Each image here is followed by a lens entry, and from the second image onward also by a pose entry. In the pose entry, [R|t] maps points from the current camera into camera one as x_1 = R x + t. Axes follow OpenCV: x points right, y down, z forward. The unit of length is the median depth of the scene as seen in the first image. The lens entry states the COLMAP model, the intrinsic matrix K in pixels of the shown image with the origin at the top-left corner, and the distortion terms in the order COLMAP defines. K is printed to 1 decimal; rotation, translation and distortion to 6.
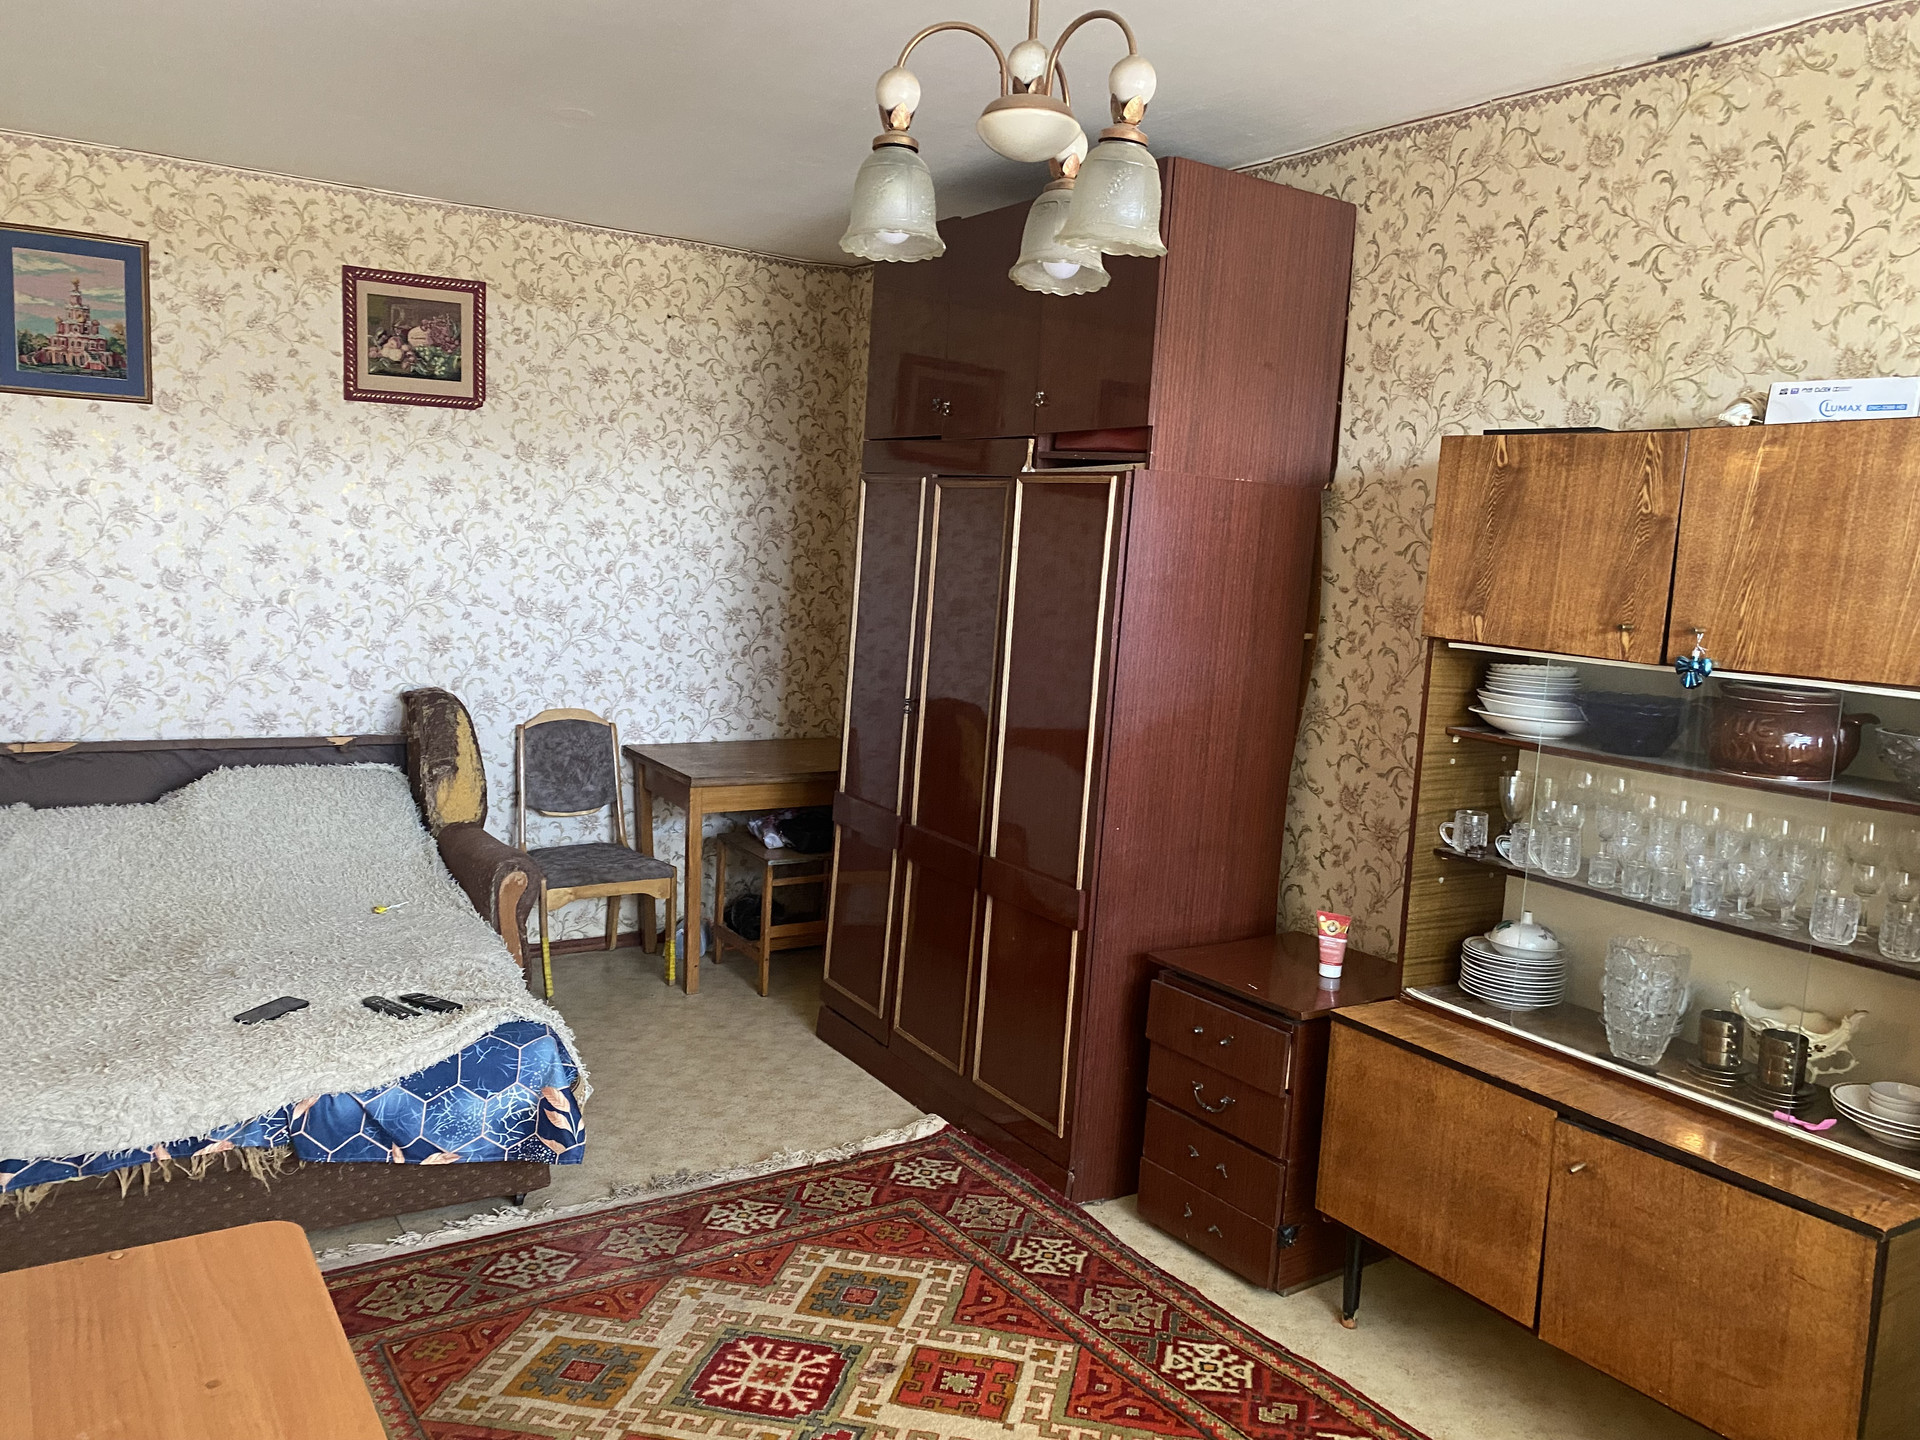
lens RADIAL K [[1463.0, 0, 976.1], [0, 1463.0, 724.4], [0, 0, 1]] dist [0.057464, -0.059429]
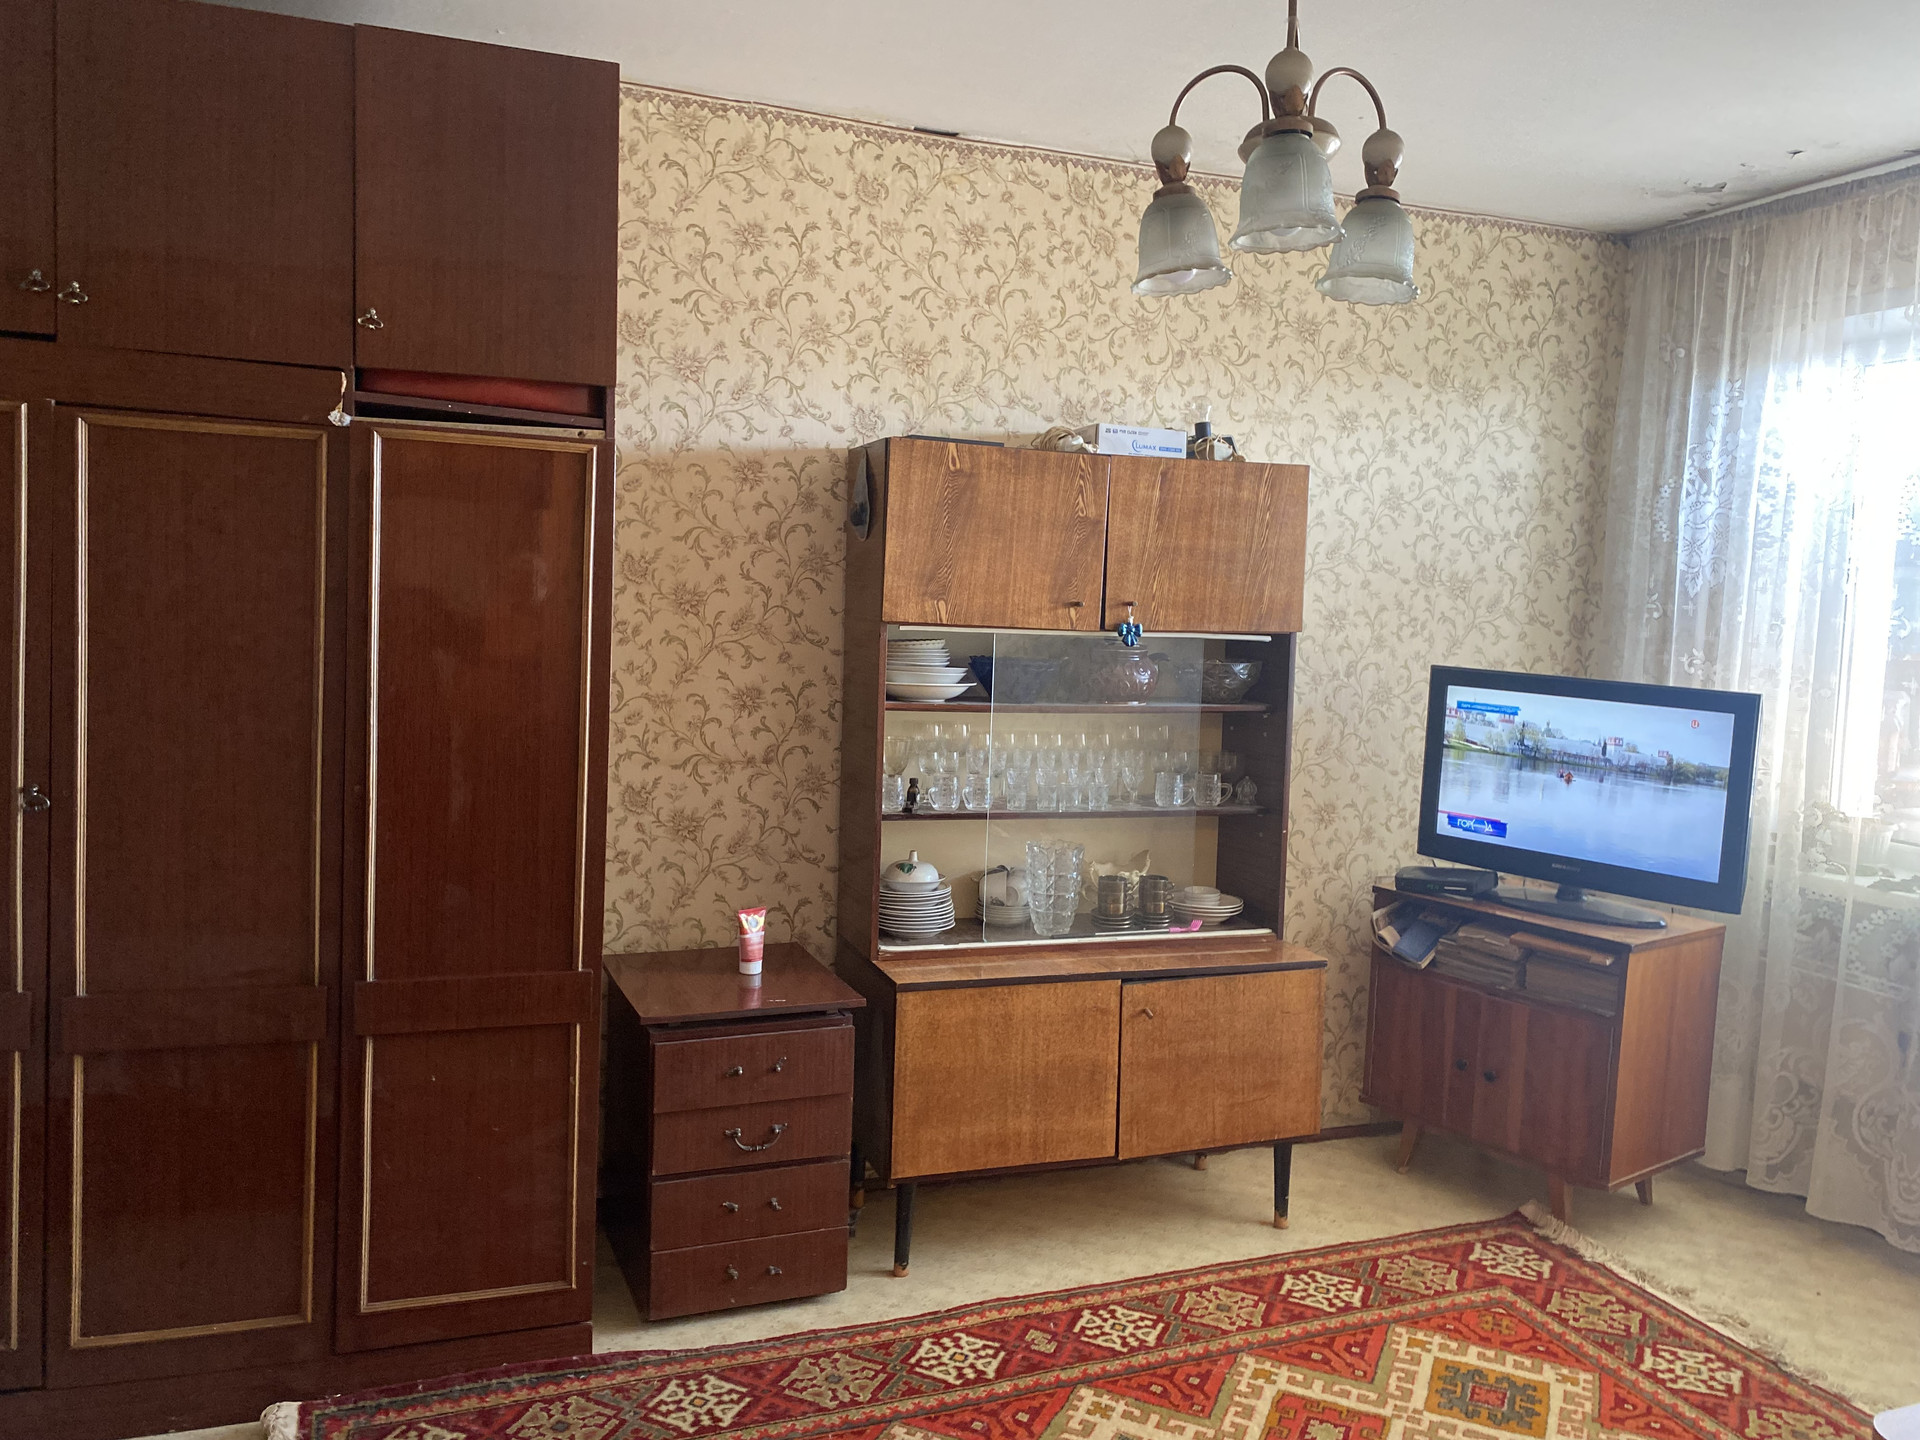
lens RADIAL K [[1463.0, 0, 969.1], [0, 1463.0, 708.2], [0, 0, 1]] dist [0.057464, -0.059429]
pose [[0.231214, -0.124436, 0.964912, -0.638472], [0.093920, 0.990010, 0.105167, -0.091957], [-0.968359, 0.066308, 0.240591, 0.606798]]
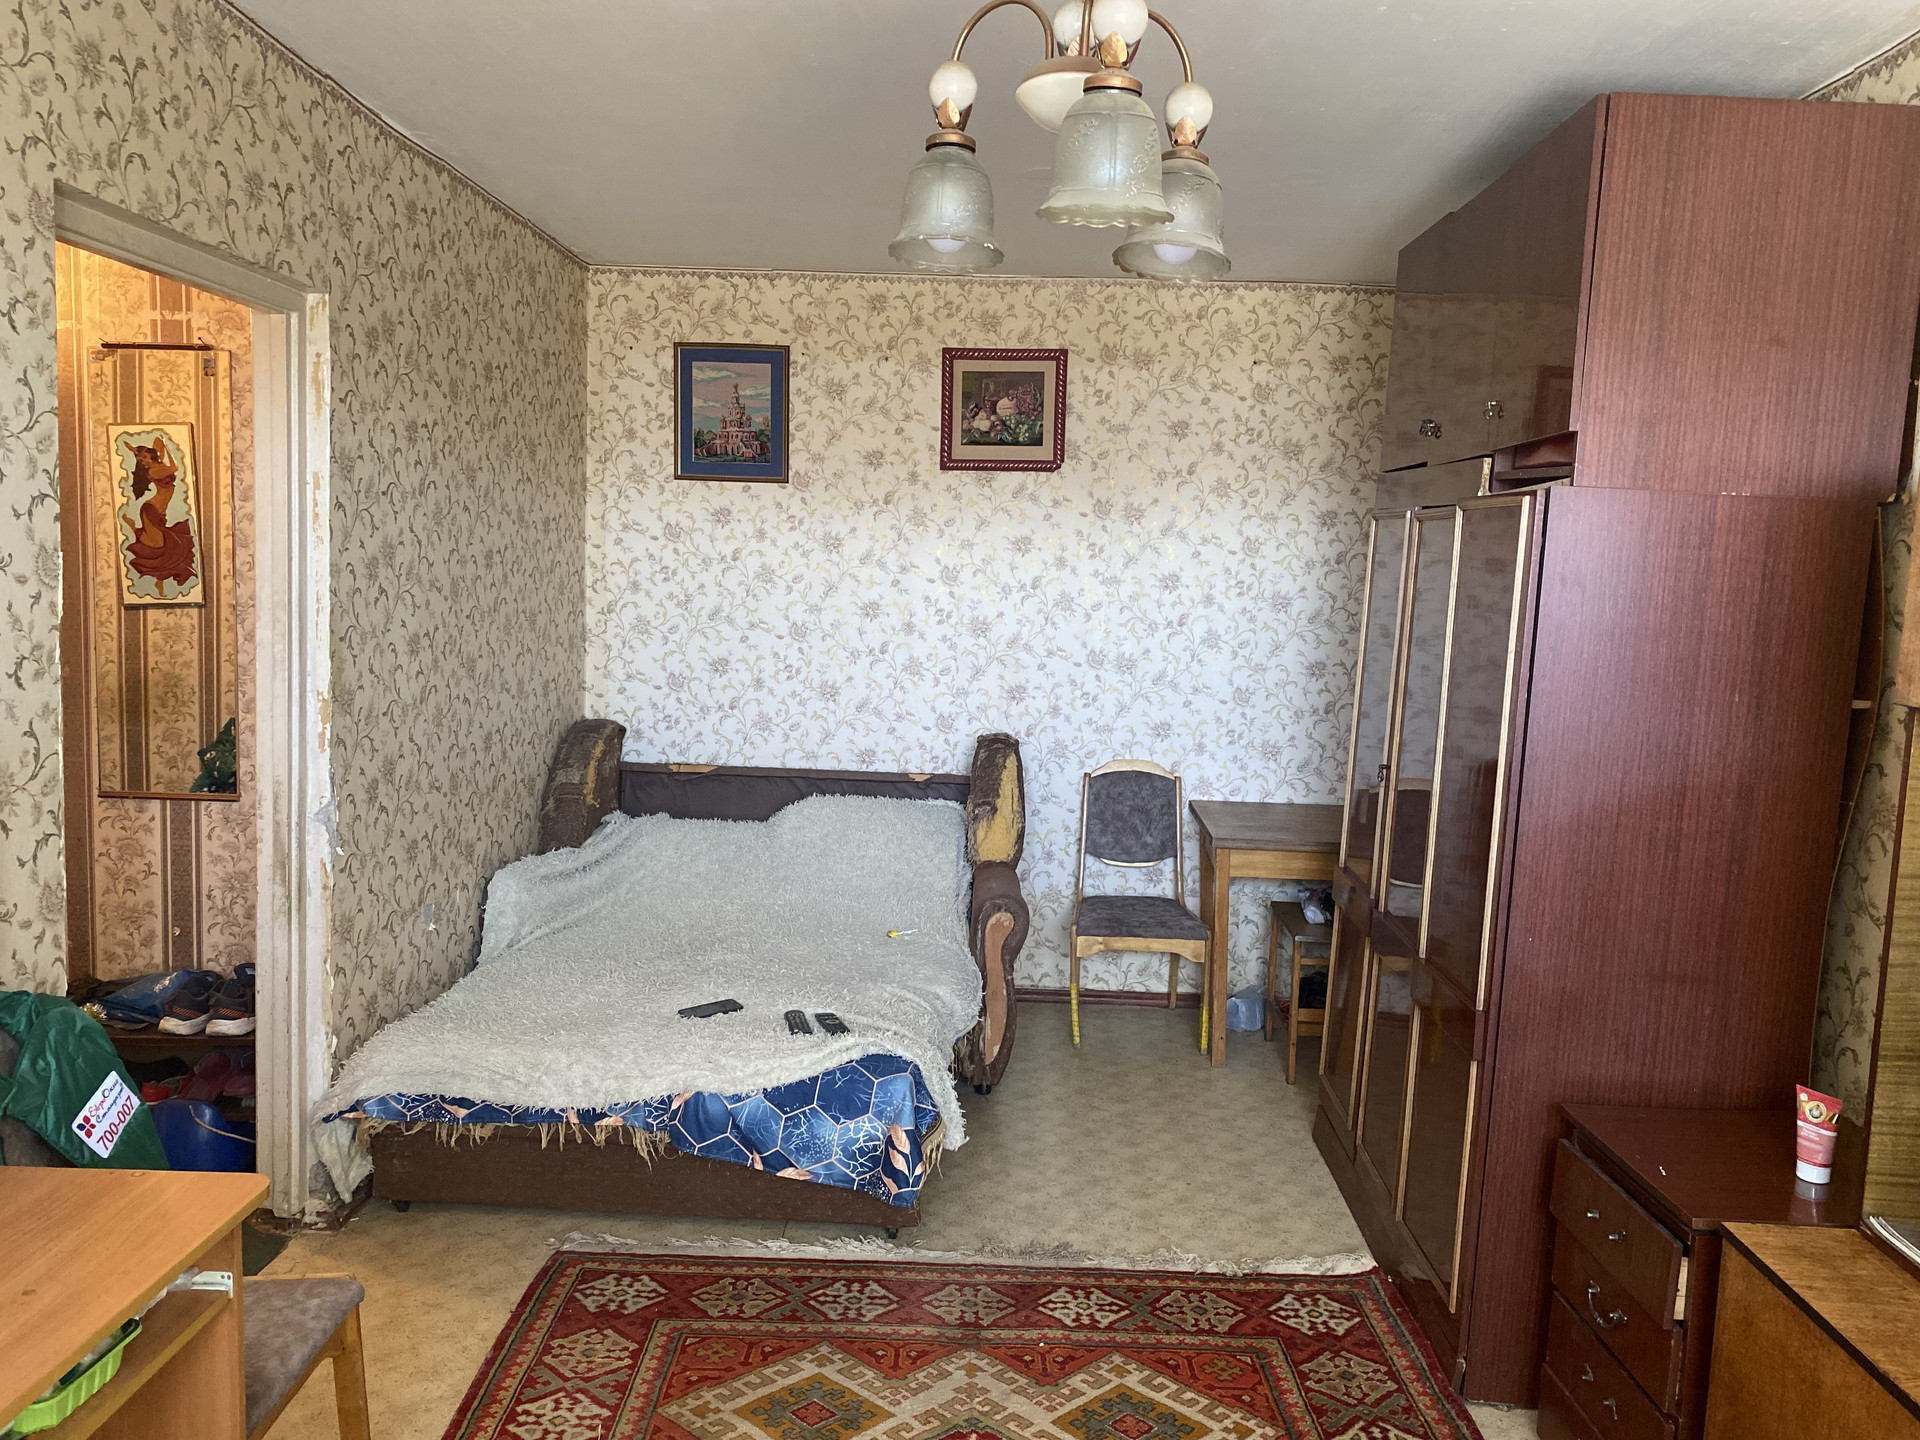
lens RADIAL K [[1463.0, 0, 958.3], [0, 1463.0, 717.9], [0, 0, 1]] dist [0.057464, -0.059429]
pose [[0.831683, 0.033608, -0.554233, 0.289920], [-0.058392, 0.997926, -0.027110, -0.008613], [0.552172, 0.054910, 0.831920, 0.162430]]
